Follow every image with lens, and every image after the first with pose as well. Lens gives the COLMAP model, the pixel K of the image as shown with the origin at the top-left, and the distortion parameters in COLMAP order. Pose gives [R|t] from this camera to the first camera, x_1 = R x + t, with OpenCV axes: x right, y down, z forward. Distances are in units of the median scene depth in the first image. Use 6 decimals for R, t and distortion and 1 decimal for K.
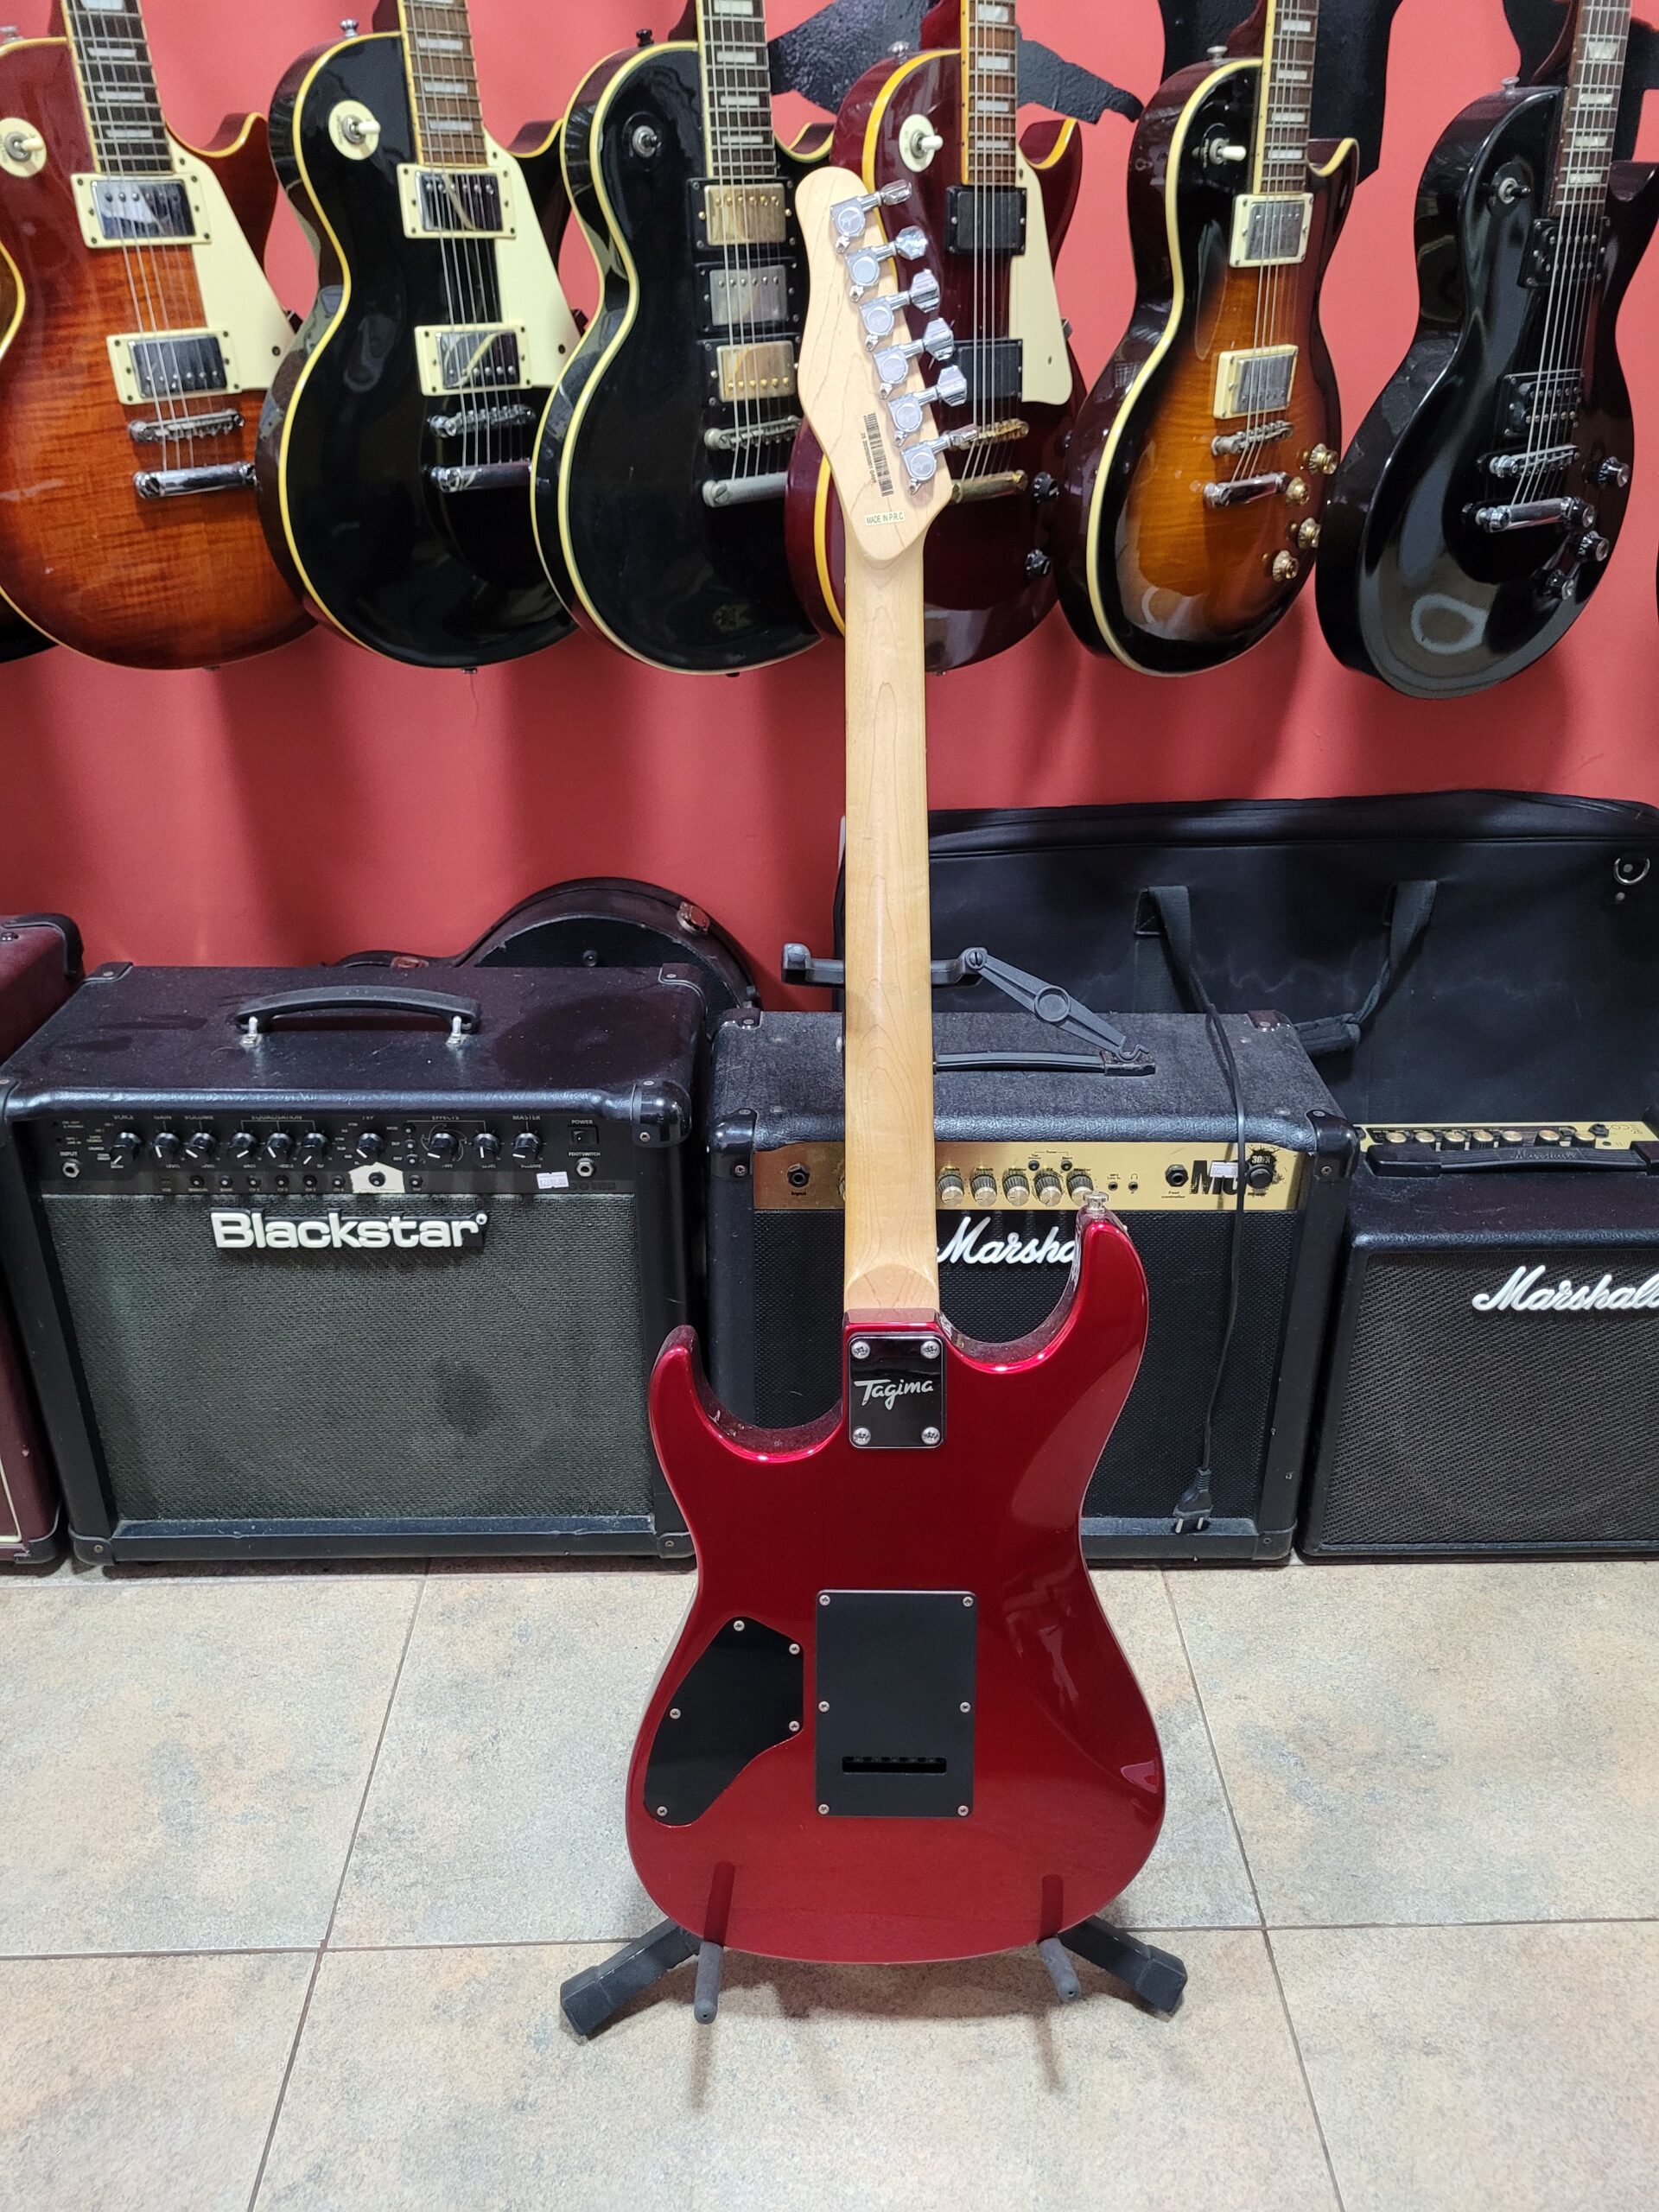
lens RADIAL K [[1684.0, 0, 858.3], [0, 1684.0, 1108.1], [0, 0, 1]] dist [0.046502, -0.047024]
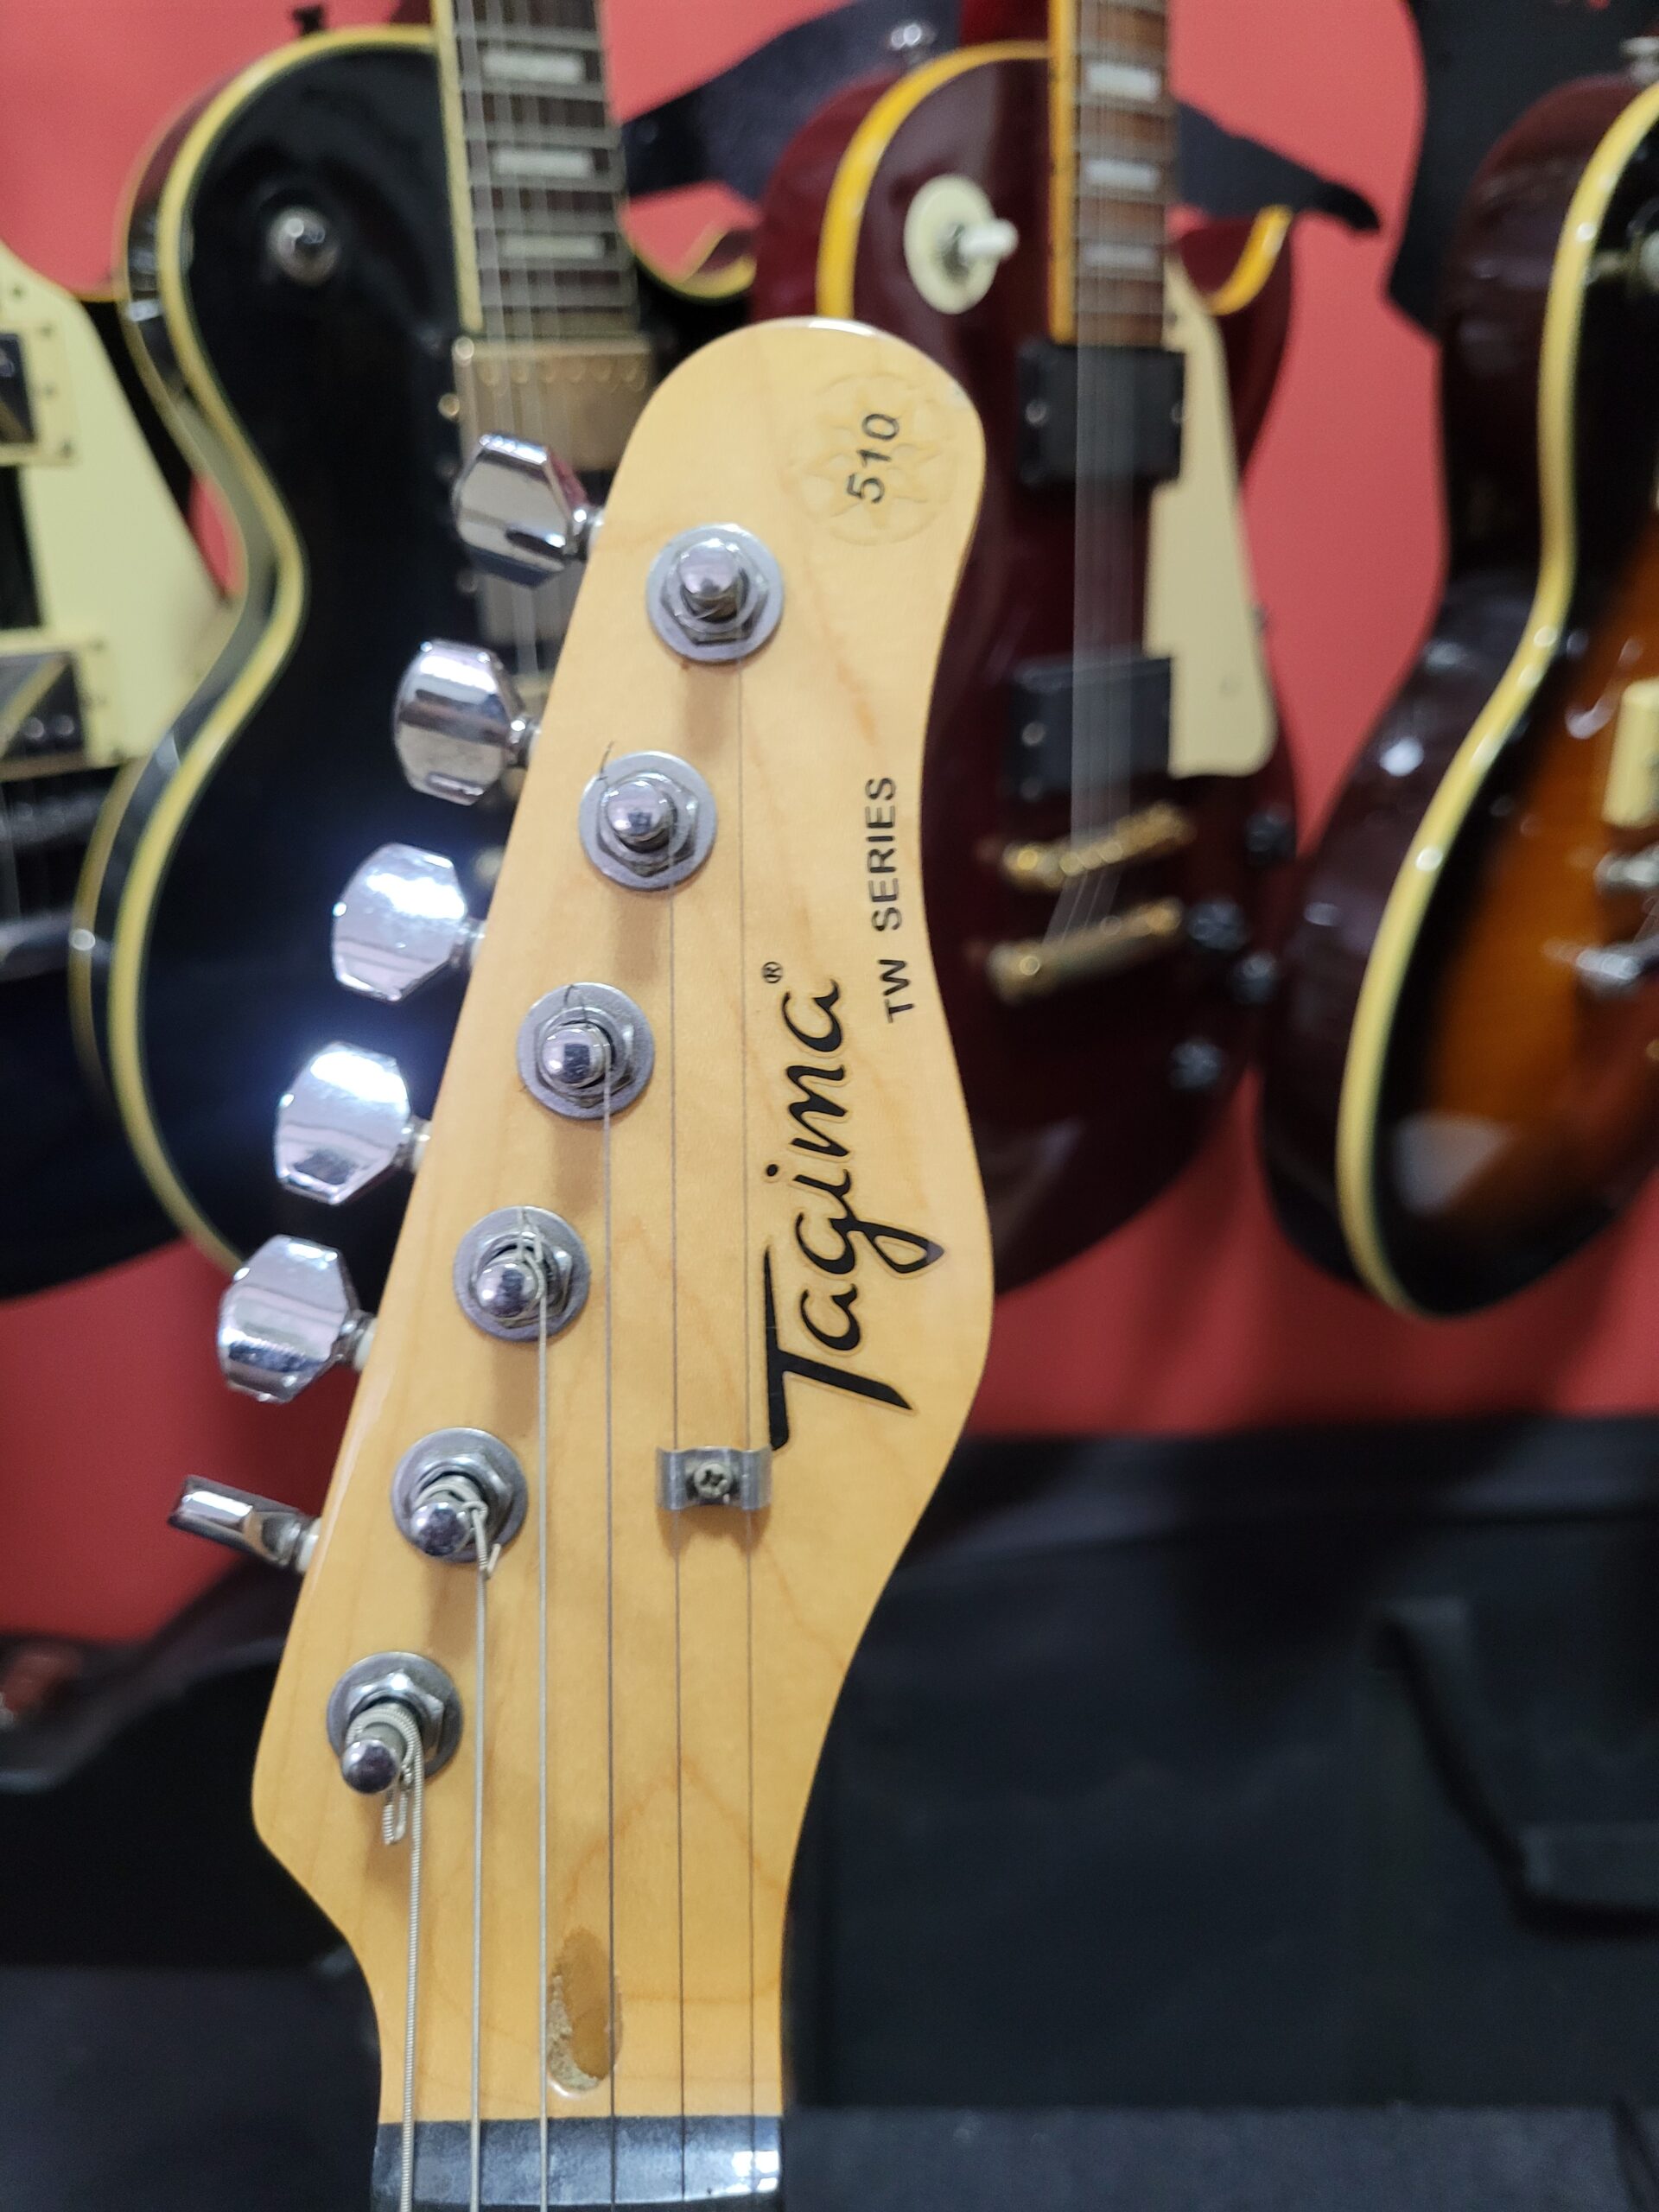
lens RADIAL K [[1743.2, 0, 835.7], [0, 1743.2, 1072.1], [0, 0, 1]] dist [-0.010511, -0.009847]
pose [[0.999659, 0.001238, -0.026094, 0.016370], [-0.004330, 0.992913, -0.118768, -0.296400], [0.025762, 0.118841, 0.992579, 0.565588]]
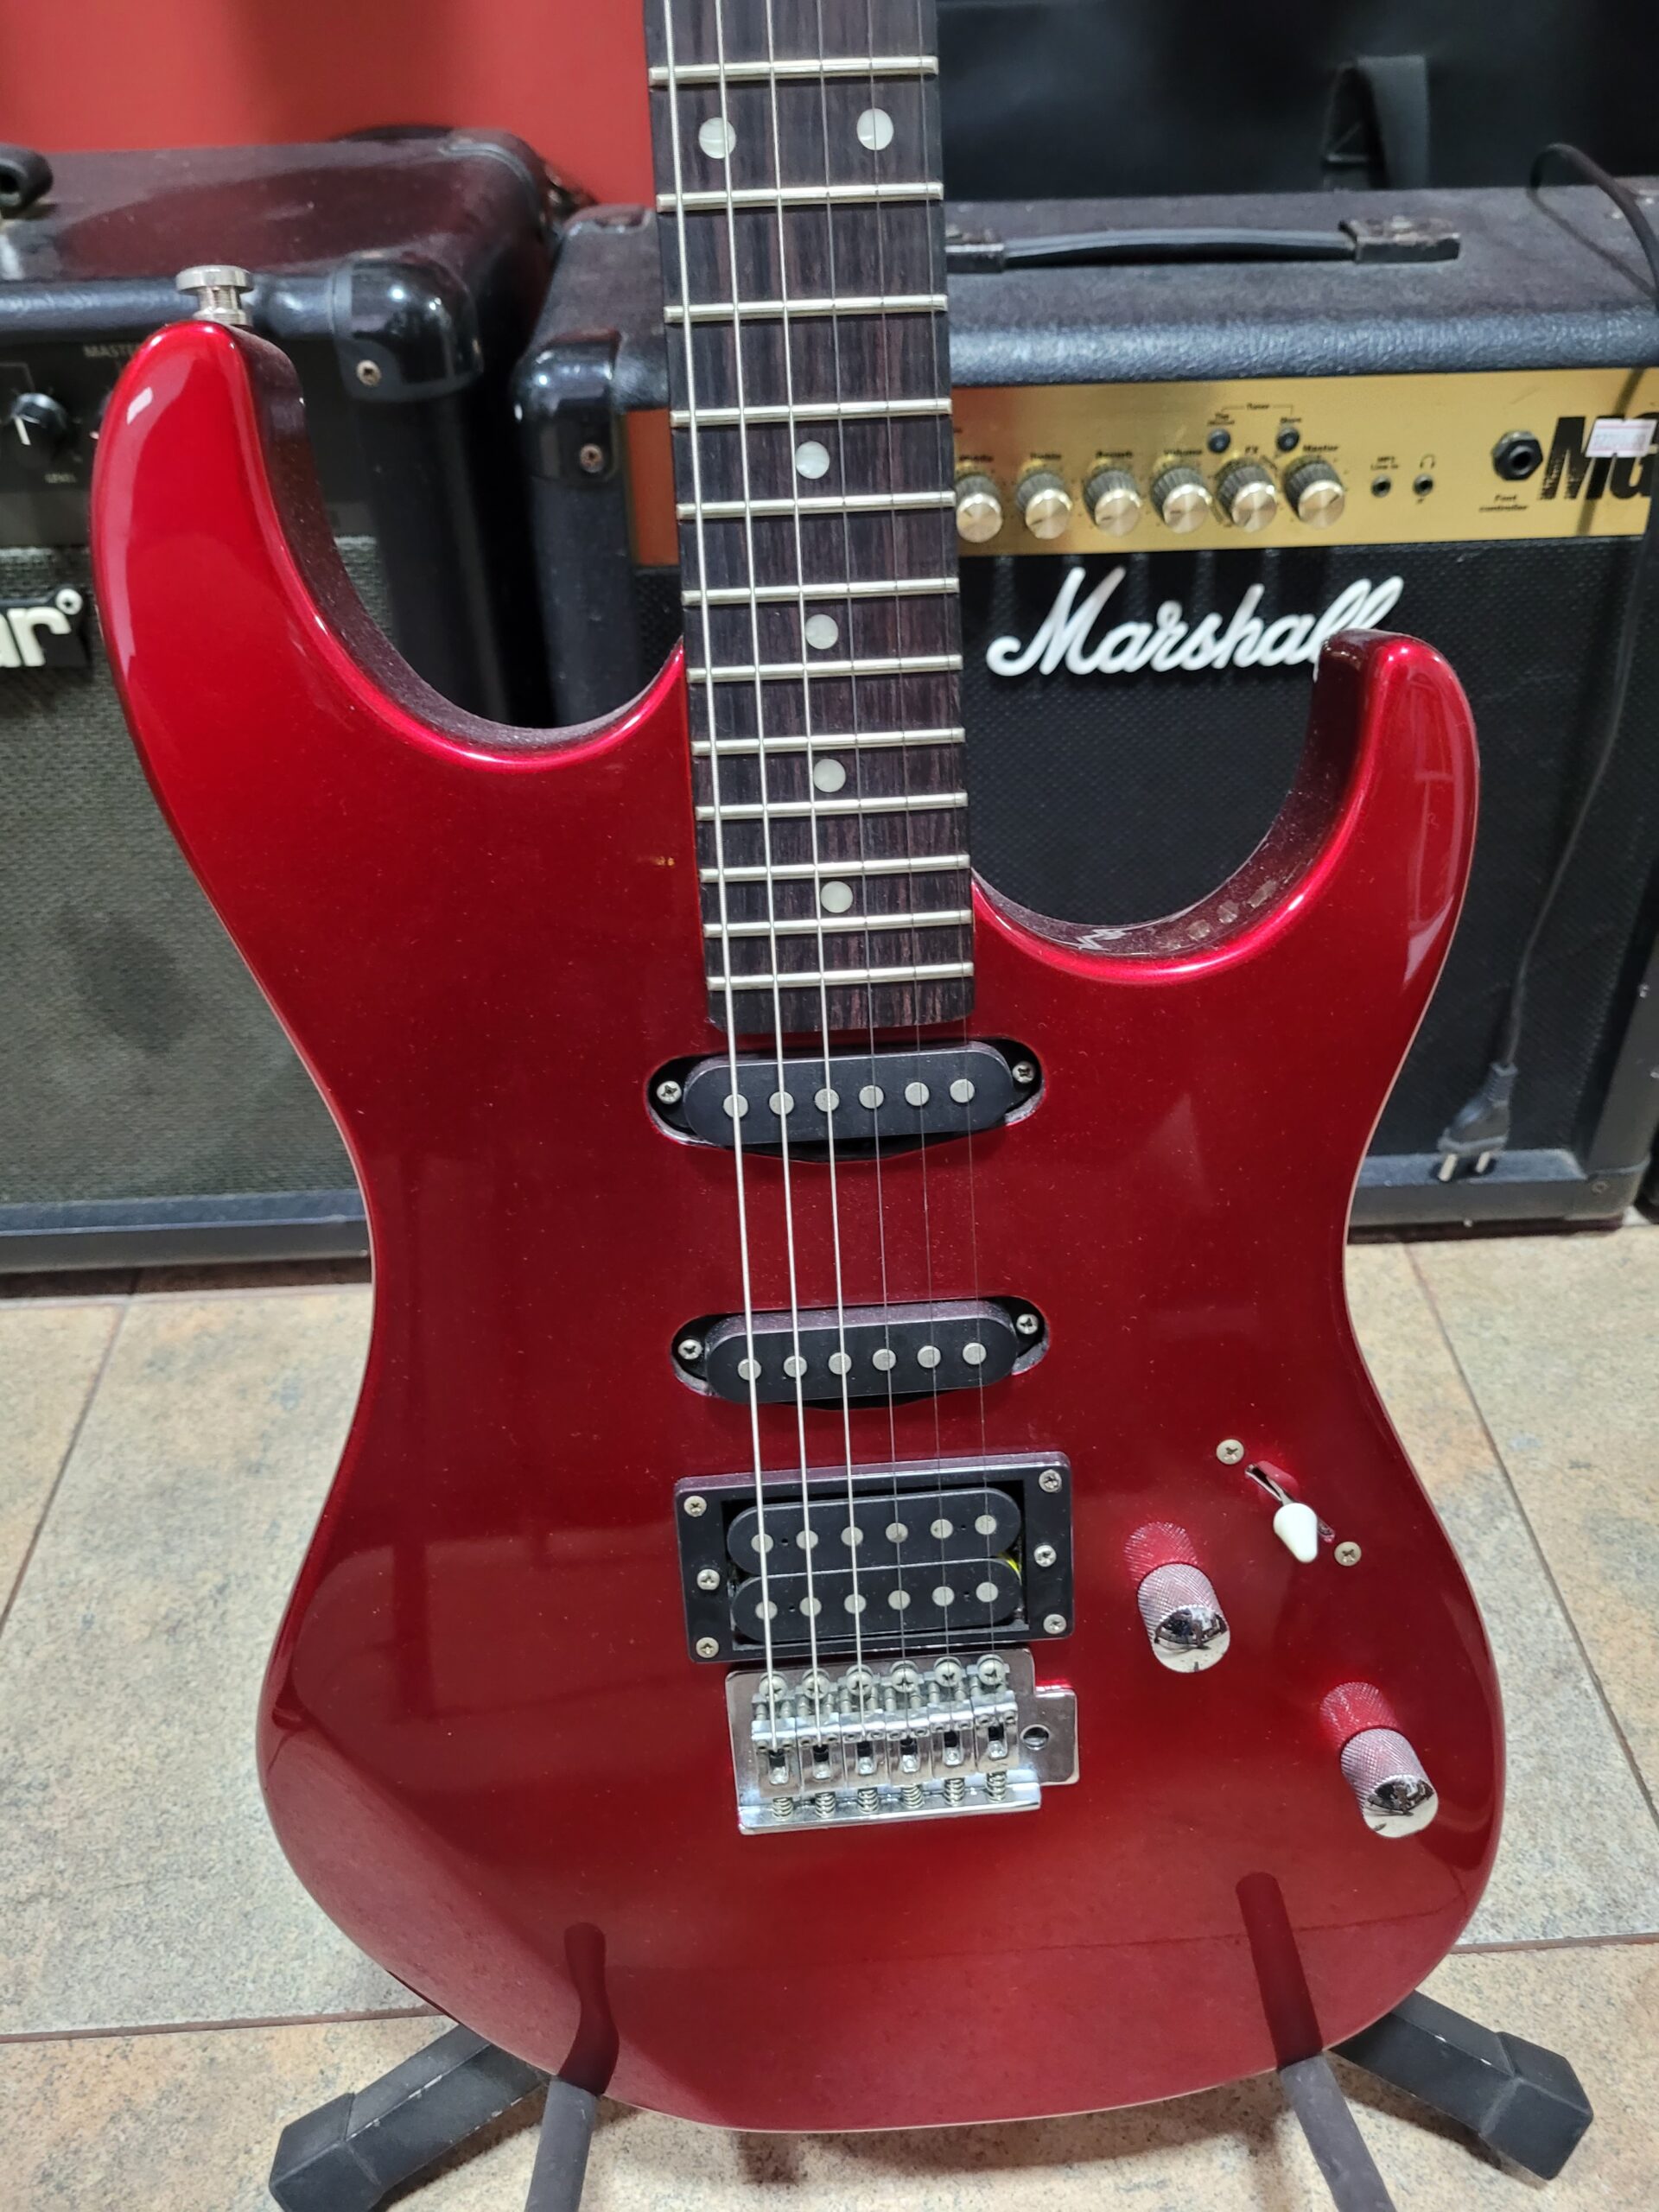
lens RADIAL K [[1717.9, 0, 850.2], [0, 1717.9, 1107.5], [0, 0, 1]] dist [-0.003235, -0.002752]
pose [[0.999199, -0.036486, -0.016417, 0.002006], [0.039052, 0.978610, 0.201985, 0.113554], [0.008696, -0.202465, 0.979251, 0.482179]]
